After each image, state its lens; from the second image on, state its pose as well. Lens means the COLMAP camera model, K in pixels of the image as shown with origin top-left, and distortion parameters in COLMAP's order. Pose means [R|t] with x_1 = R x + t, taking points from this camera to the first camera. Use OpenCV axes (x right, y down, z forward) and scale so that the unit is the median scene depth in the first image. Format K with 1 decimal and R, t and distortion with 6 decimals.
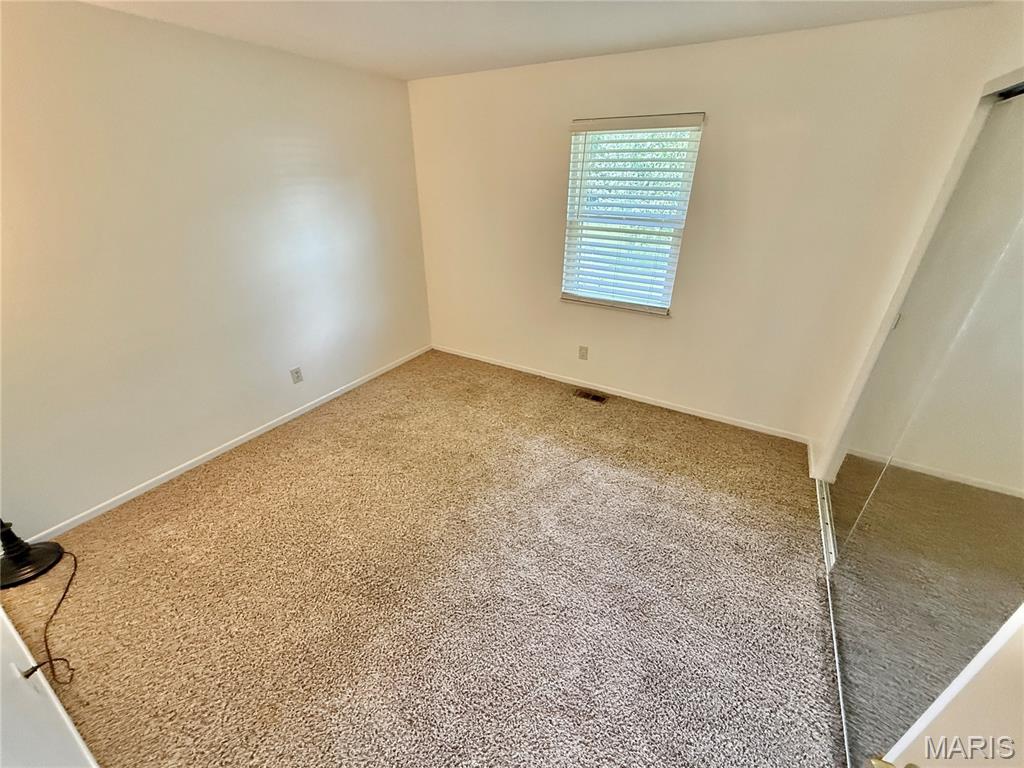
lens RADIAL K [[407.5, 0, 509.7], [0, 407.5, 386.7], [0, 0, 1]] dist [0.000389, 0.000026]
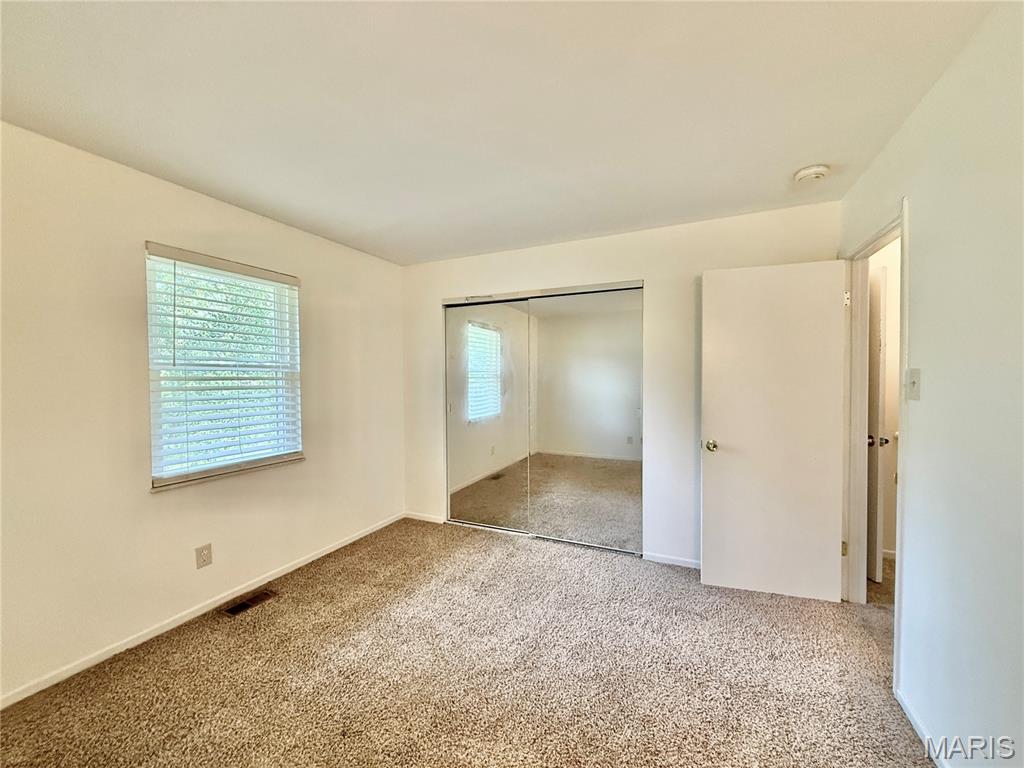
lens RADIAL K [[407.5, 0, 509.7], [0, 407.5, 386.7], [0, 0, 1]] dist [0.000389, 0.000026]
pose [[-0.099800, -0.025618, 0.994678, -0.601893], [0.464858, 0.882663, 0.069374, -0.164496], [-0.879742, 0.469308, -0.076181, 0.578644]]
